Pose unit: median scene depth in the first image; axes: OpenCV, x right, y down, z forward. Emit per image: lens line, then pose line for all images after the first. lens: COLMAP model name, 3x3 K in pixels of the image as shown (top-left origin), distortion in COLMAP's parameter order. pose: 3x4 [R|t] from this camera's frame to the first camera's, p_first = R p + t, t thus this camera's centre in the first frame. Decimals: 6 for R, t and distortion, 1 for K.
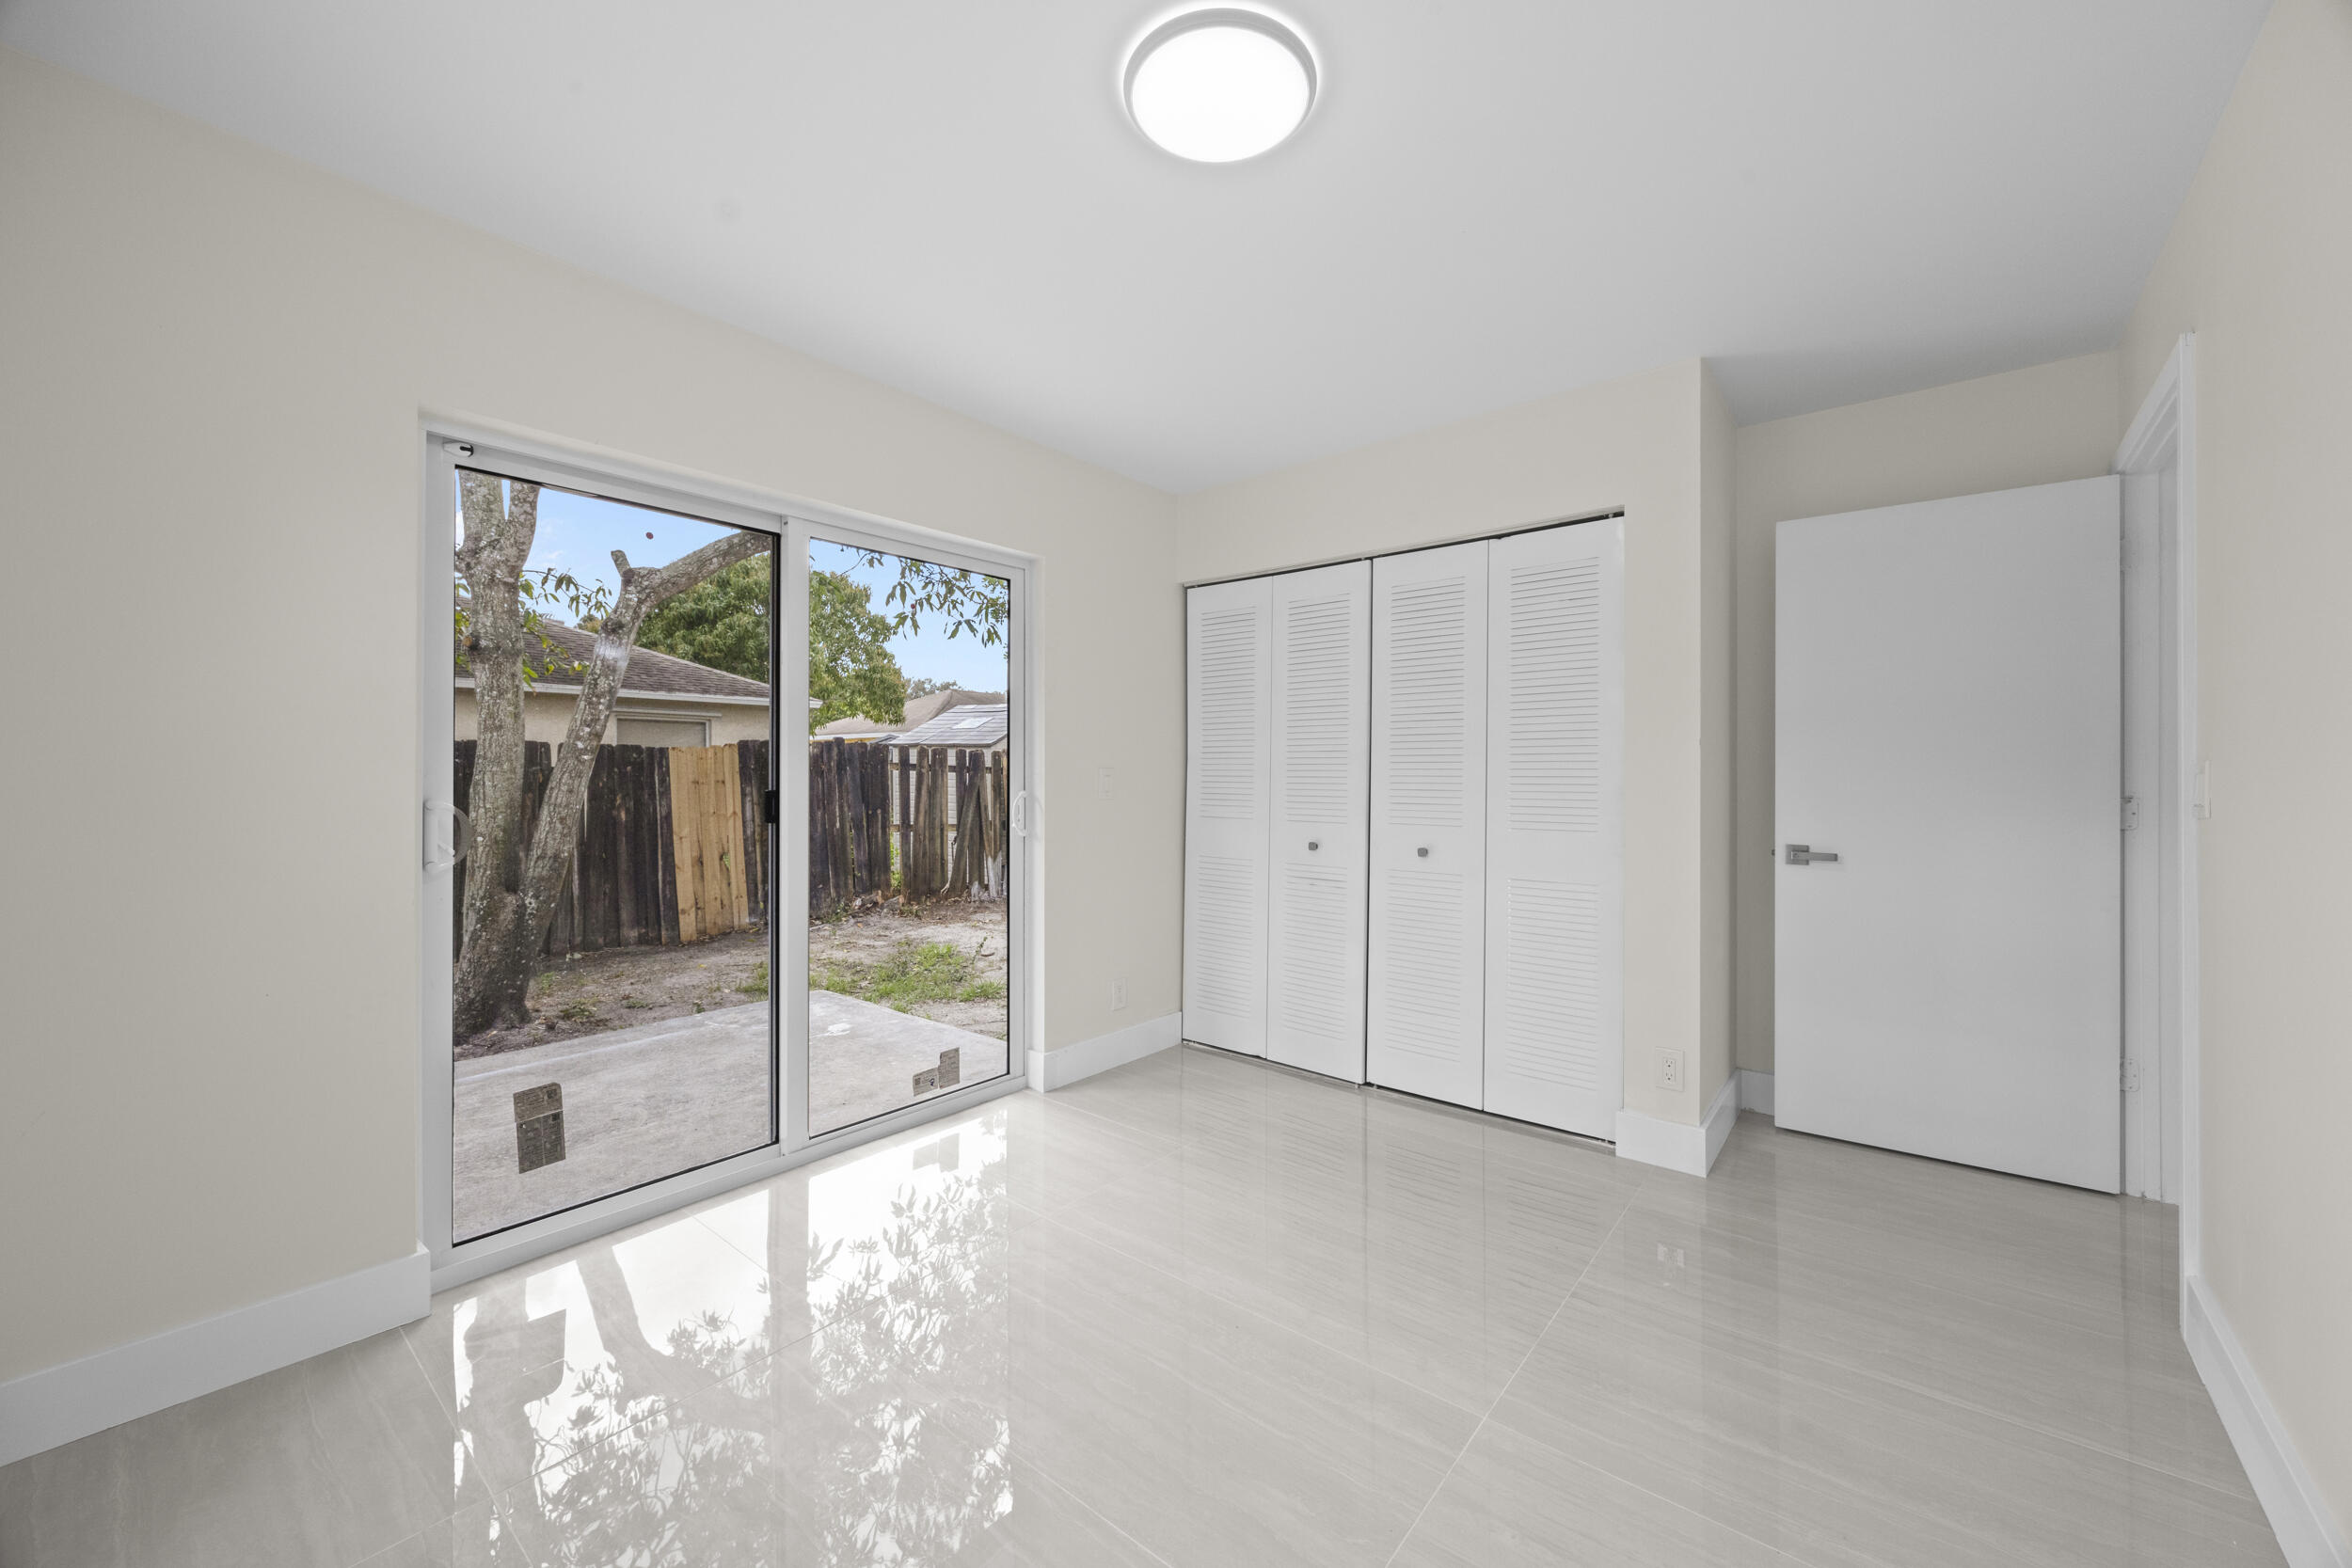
lens RADIAL K [[893.0, 0, 1186.3], [0, 893.0, 780.5], [0, 0, 1]] dist [-0.003143, -0.000098]
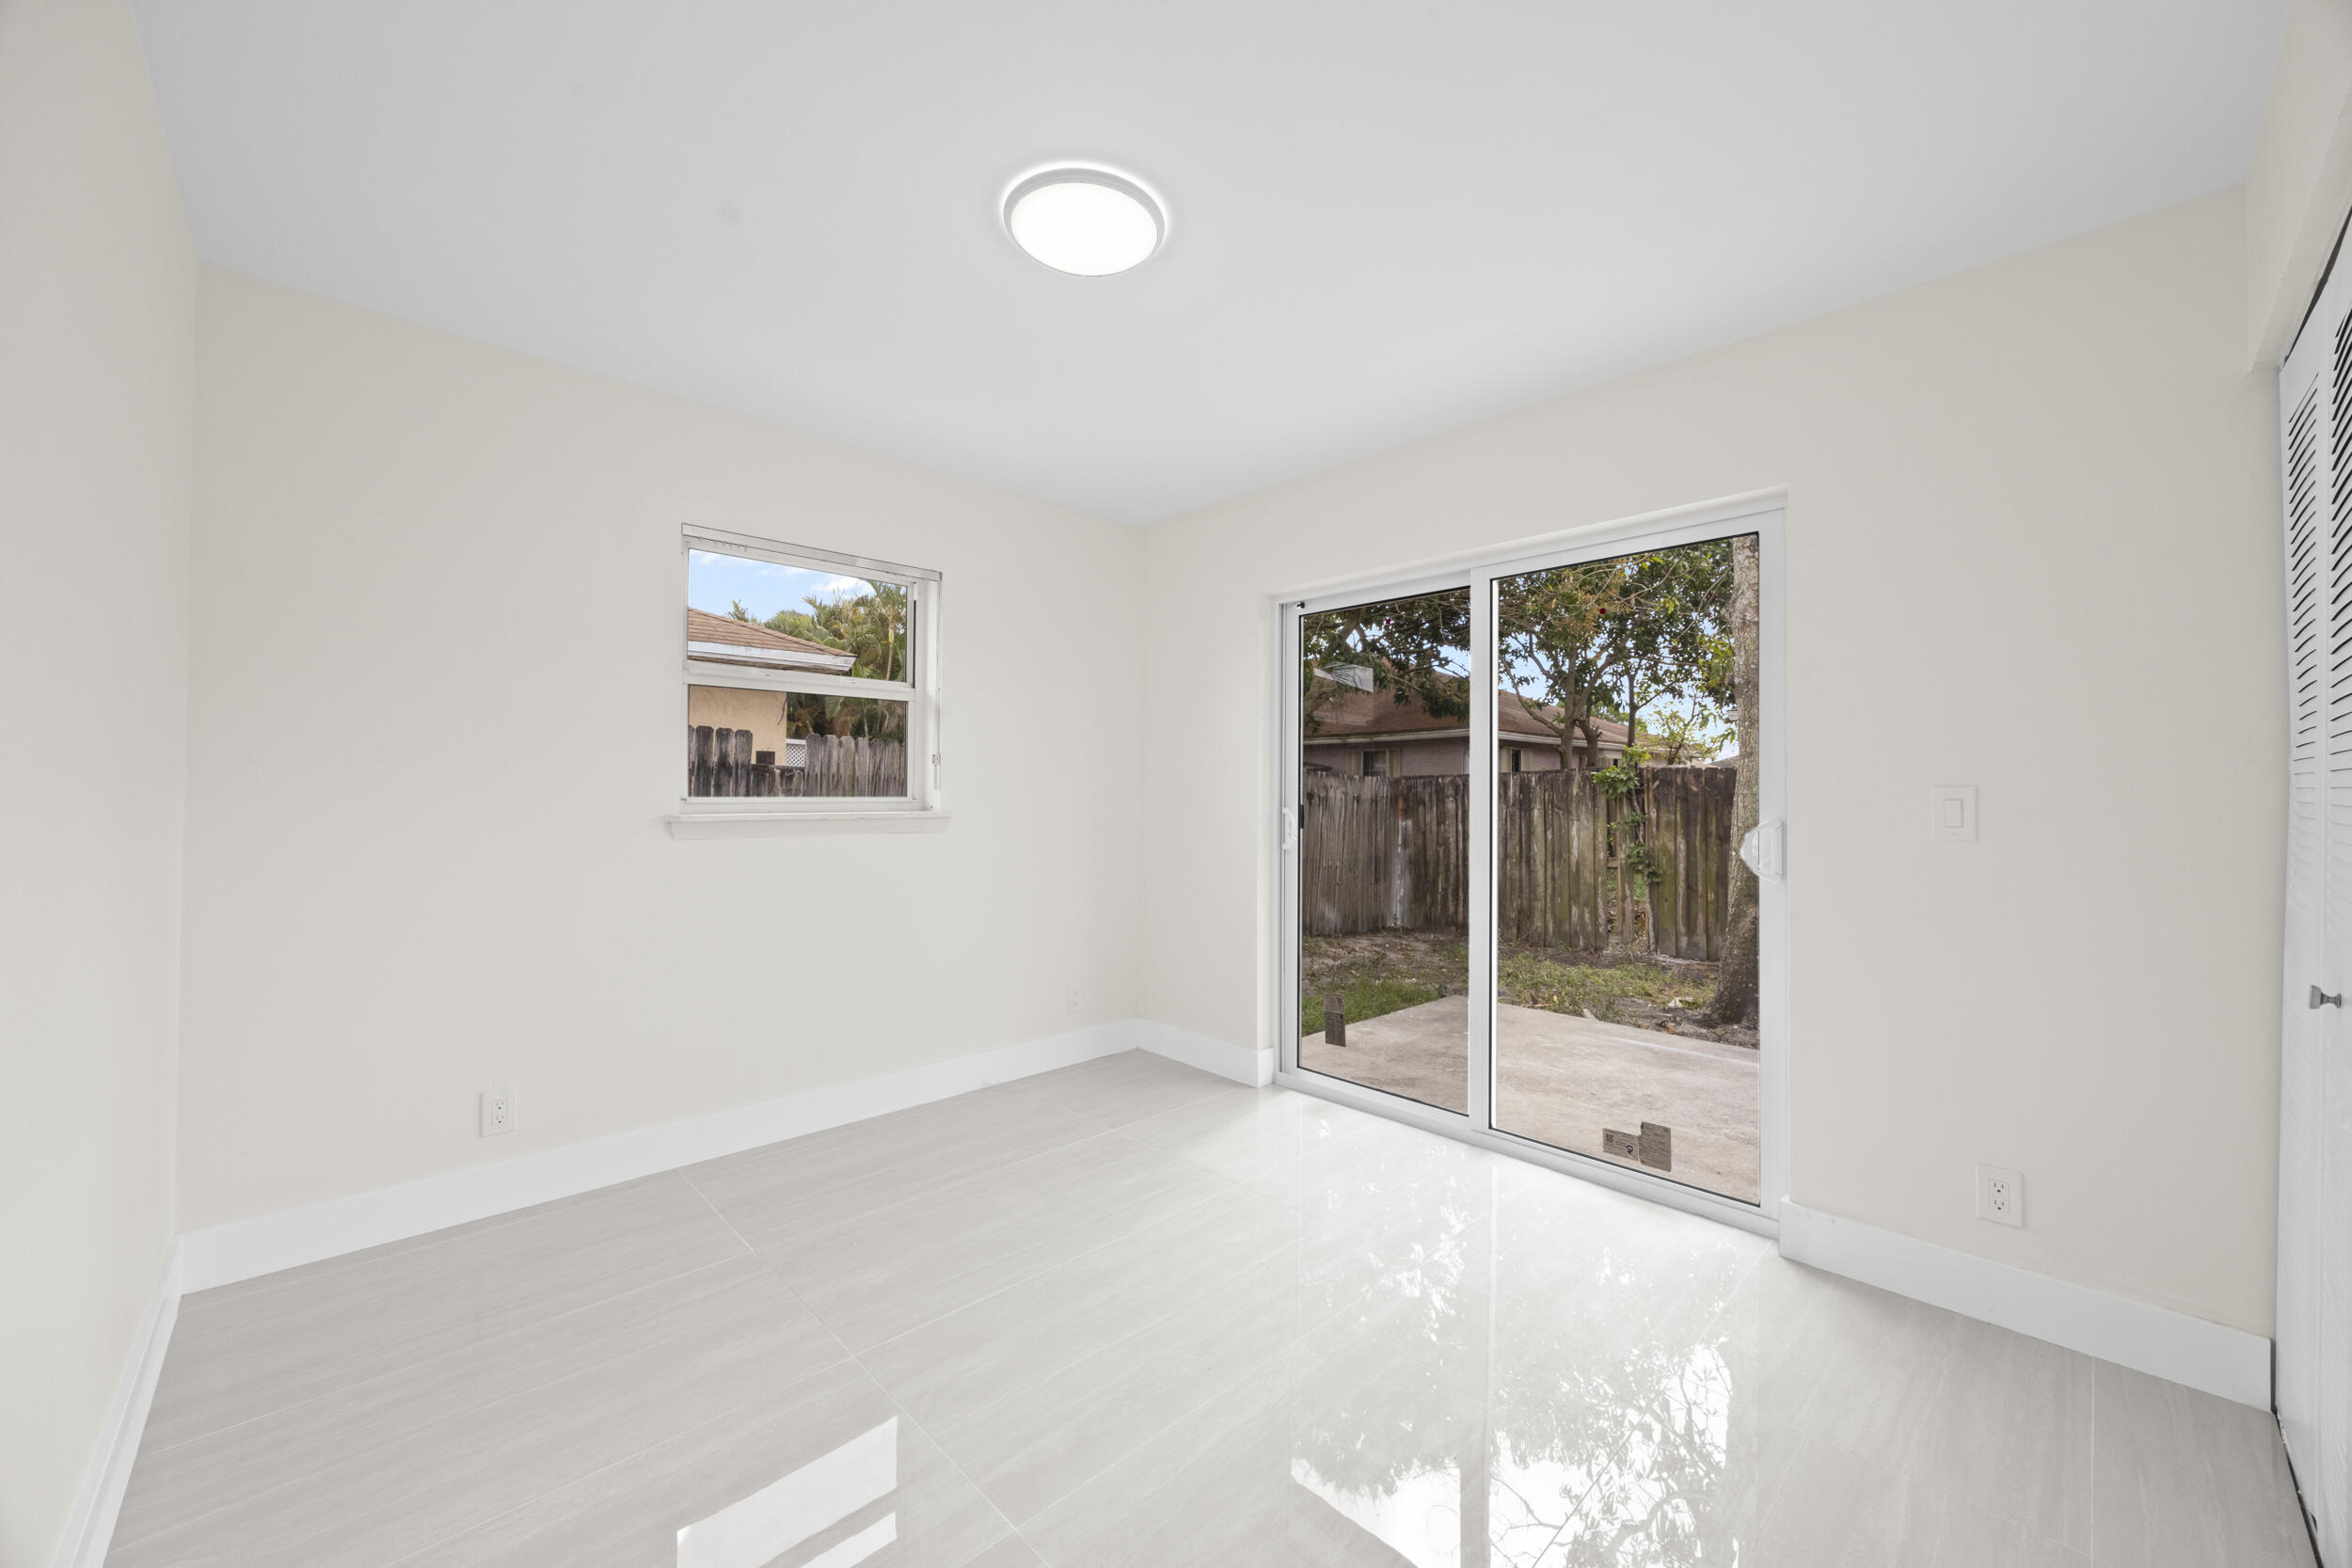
lens RADIAL K [[893.0, 0, 1186.3], [0, 893.0, 780.5], [0, 0, 1]] dist [-0.003143, -0.000098]
pose [[-0.126432, -0.015080, -0.991861, 0.566905], [-0.013307, 0.999820, -0.013505, -0.003109], [0.991886, 0.011491, -0.126610, 0.605265]]
